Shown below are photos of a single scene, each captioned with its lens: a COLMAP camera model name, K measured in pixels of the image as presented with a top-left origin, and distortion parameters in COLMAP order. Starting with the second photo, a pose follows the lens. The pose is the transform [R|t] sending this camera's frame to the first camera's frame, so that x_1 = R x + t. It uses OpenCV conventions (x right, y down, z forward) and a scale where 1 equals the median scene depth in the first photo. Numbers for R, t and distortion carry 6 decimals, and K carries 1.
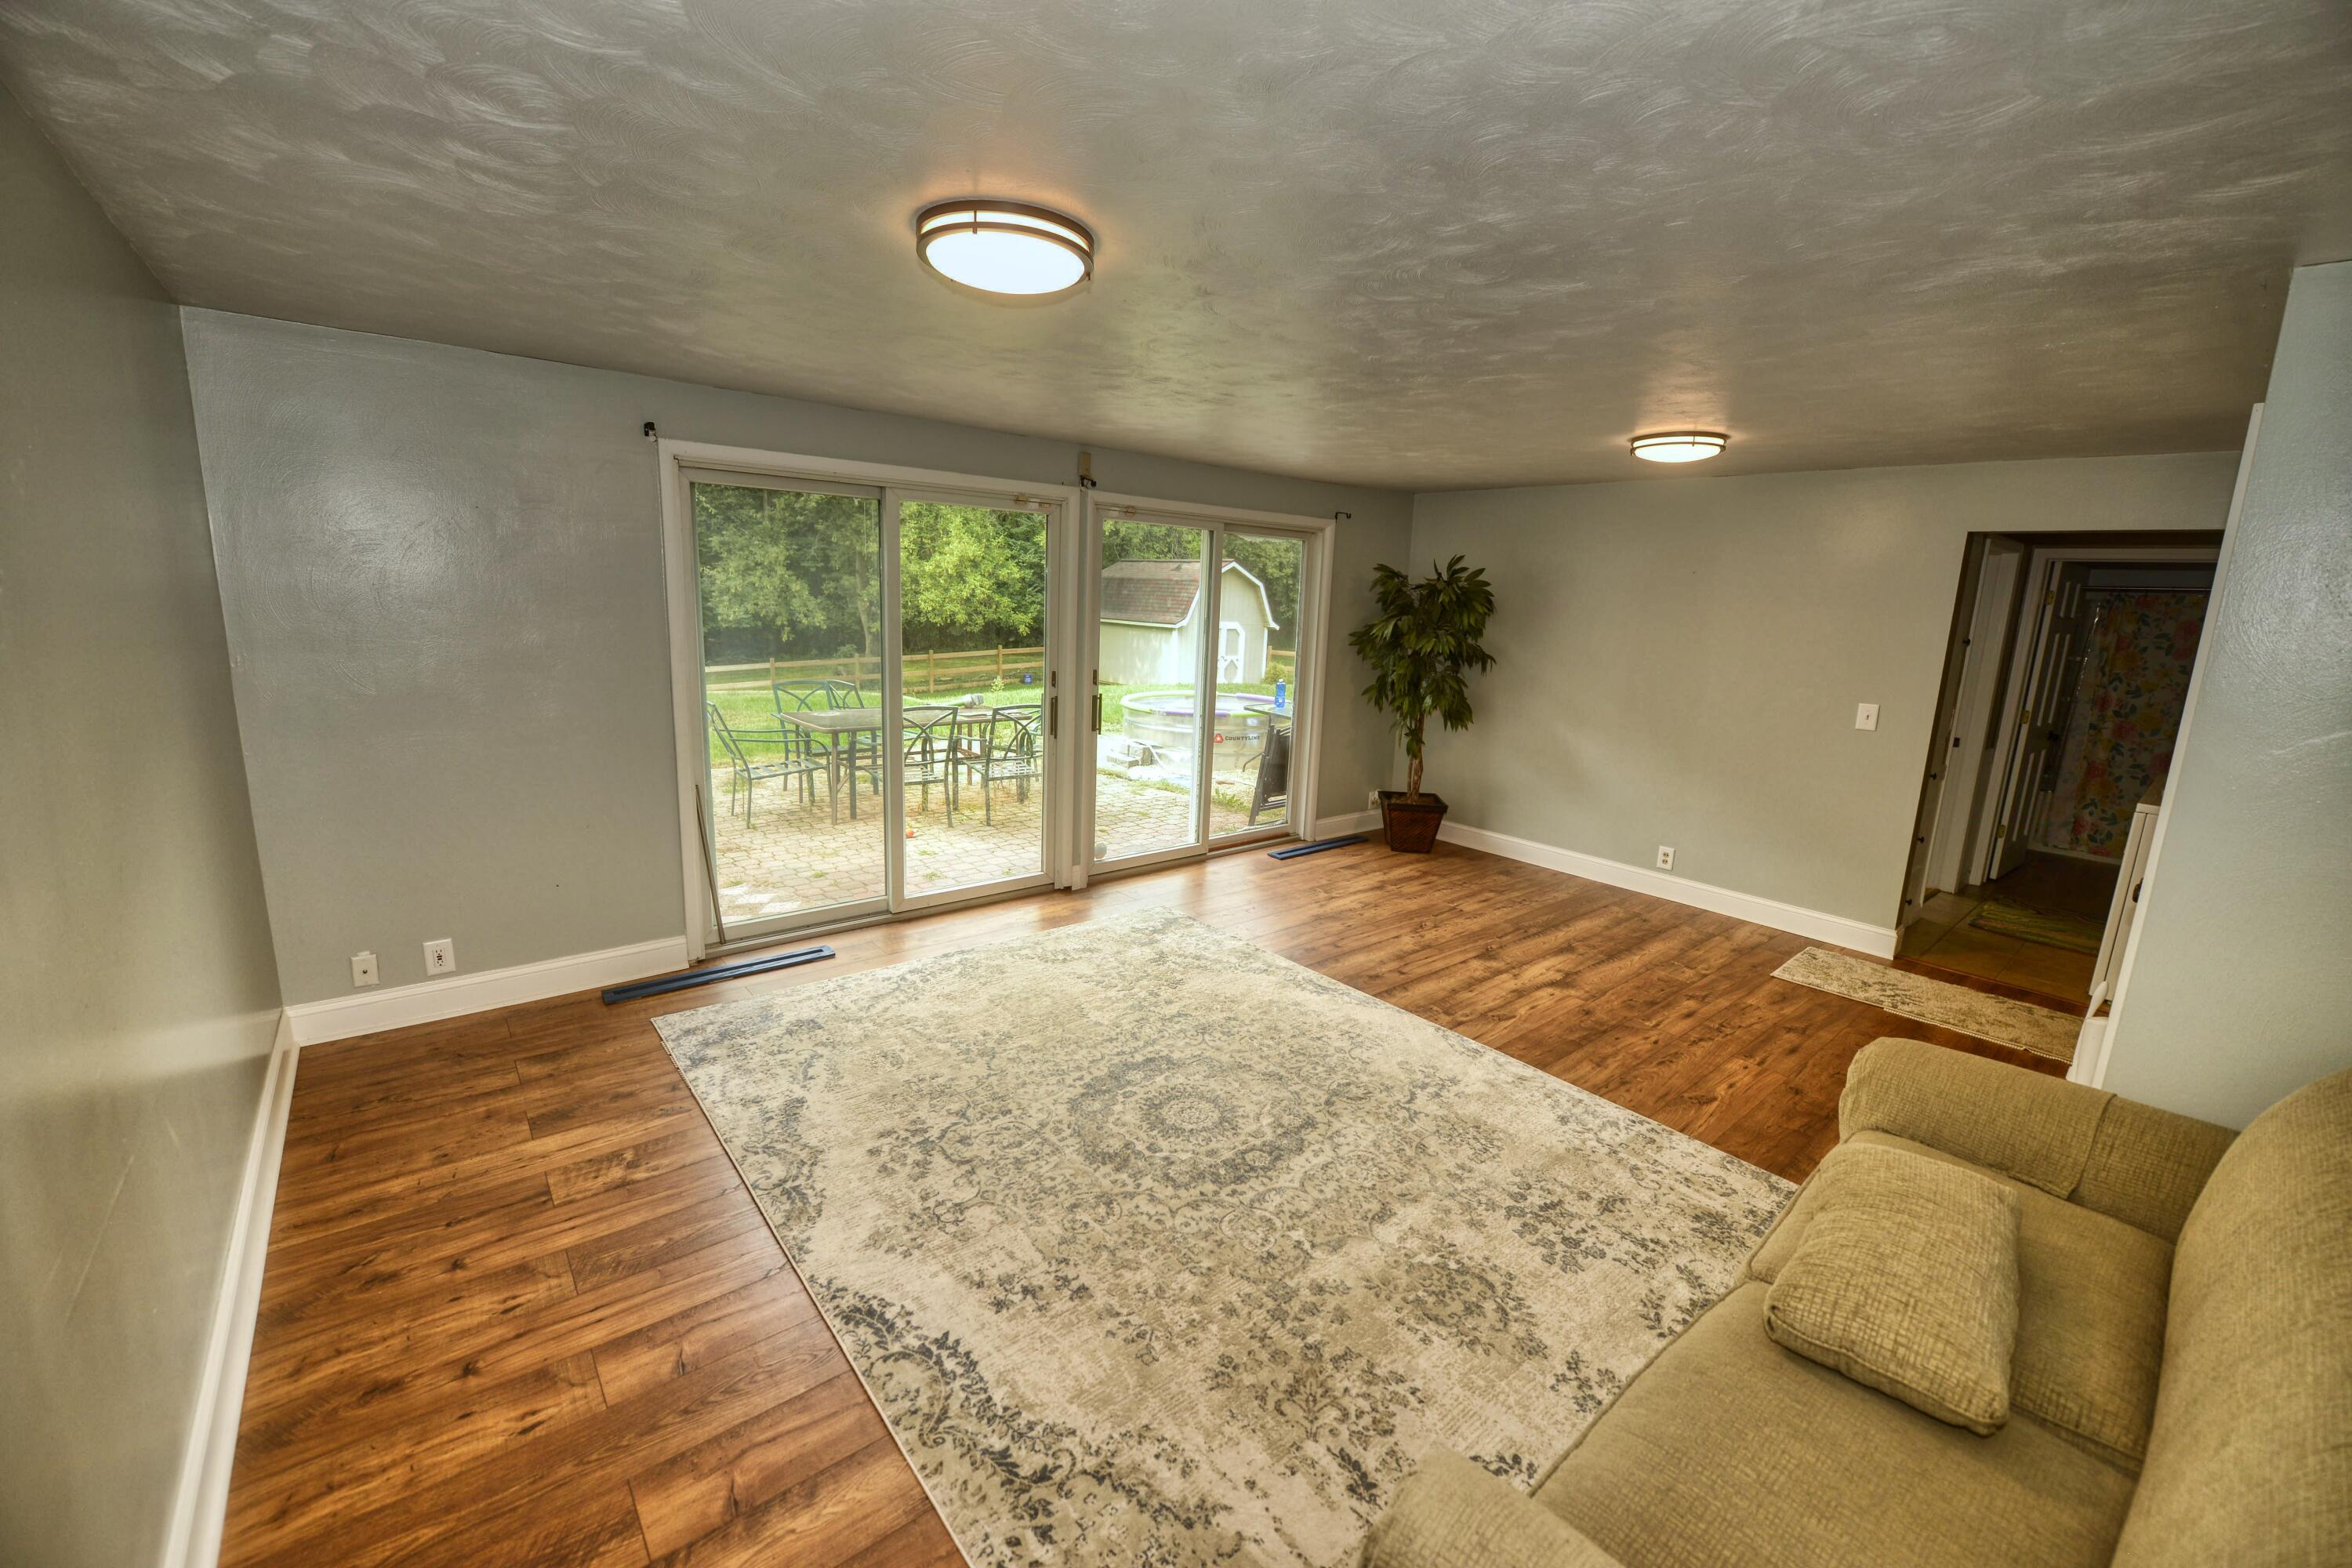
lens RADIAL K [[937.5, 0, 1172.6], [0, 937.5, 774.0], [0, 0, 1]] dist [-0.017571, -0.001450]
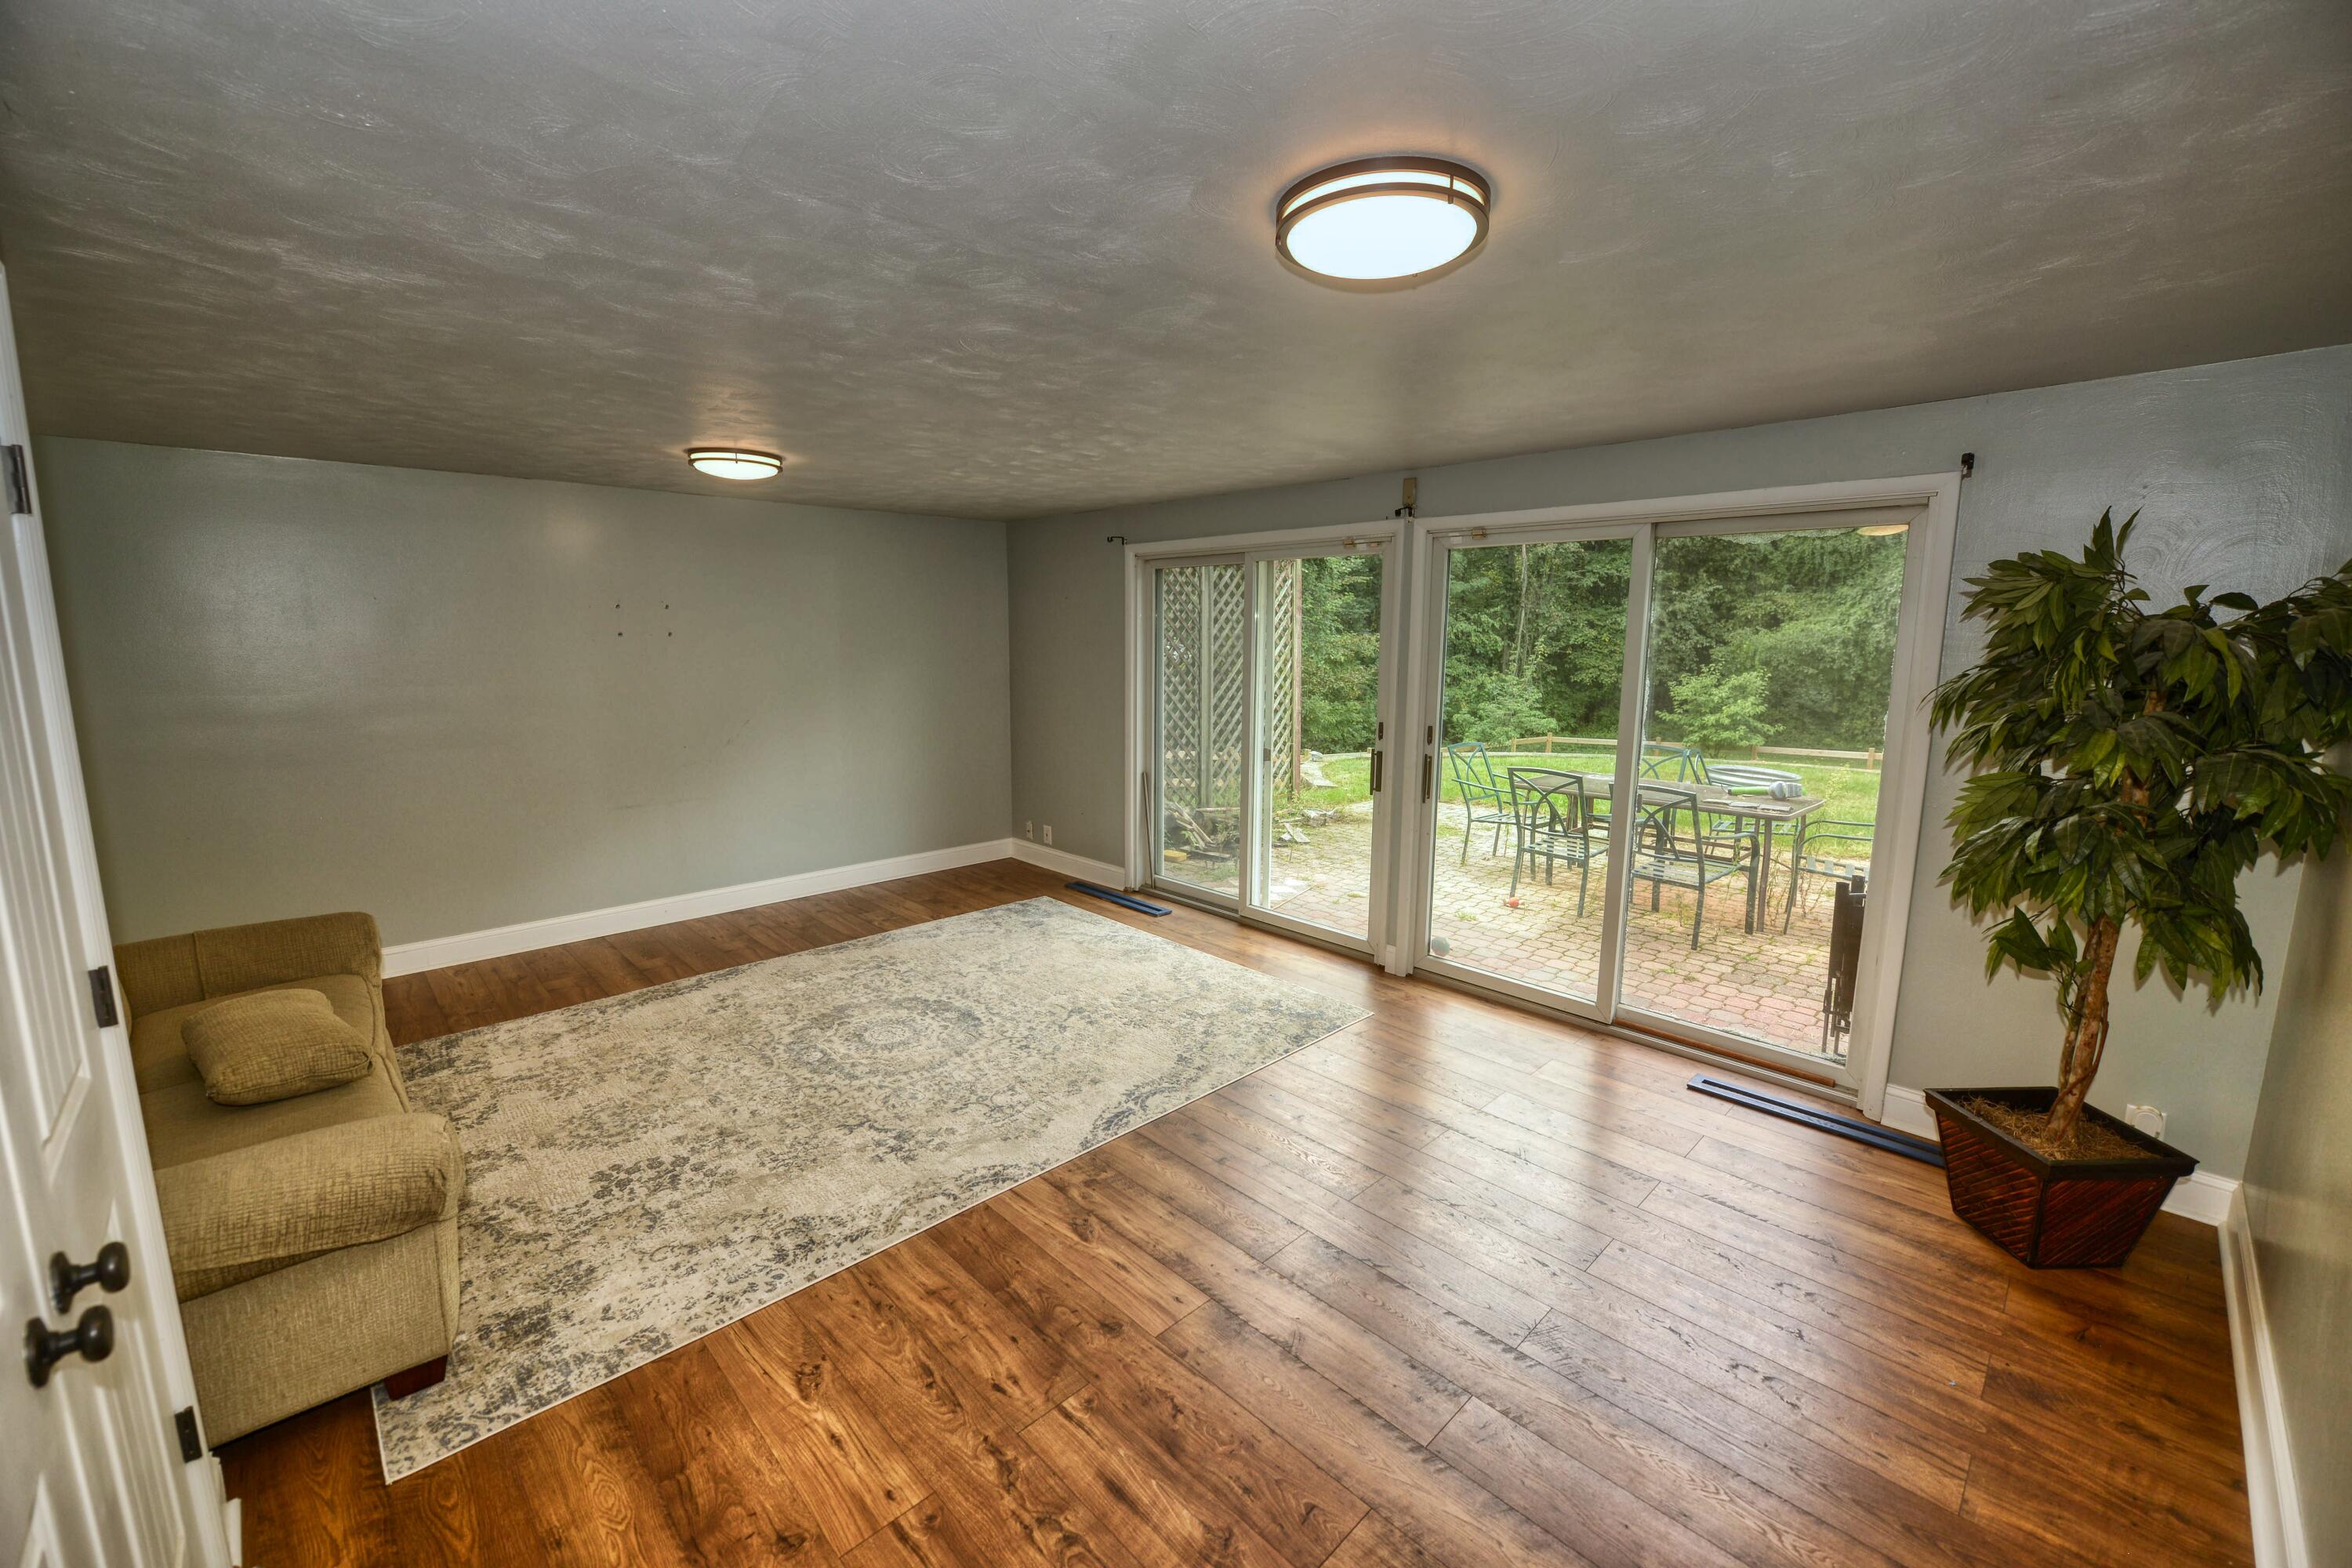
lens RADIAL K [[937.5, 0, 1183.1], [0, 937.5, 774.6], [0, 0, 1]] dist [-0.017571, -0.001450]
pose [[0.081056, 0.111674, -0.990434, 1.016614], [-0.195453, 0.976191, 0.094072, -0.143762], [0.977358, 0.185958, 0.100953, 0.960494]]
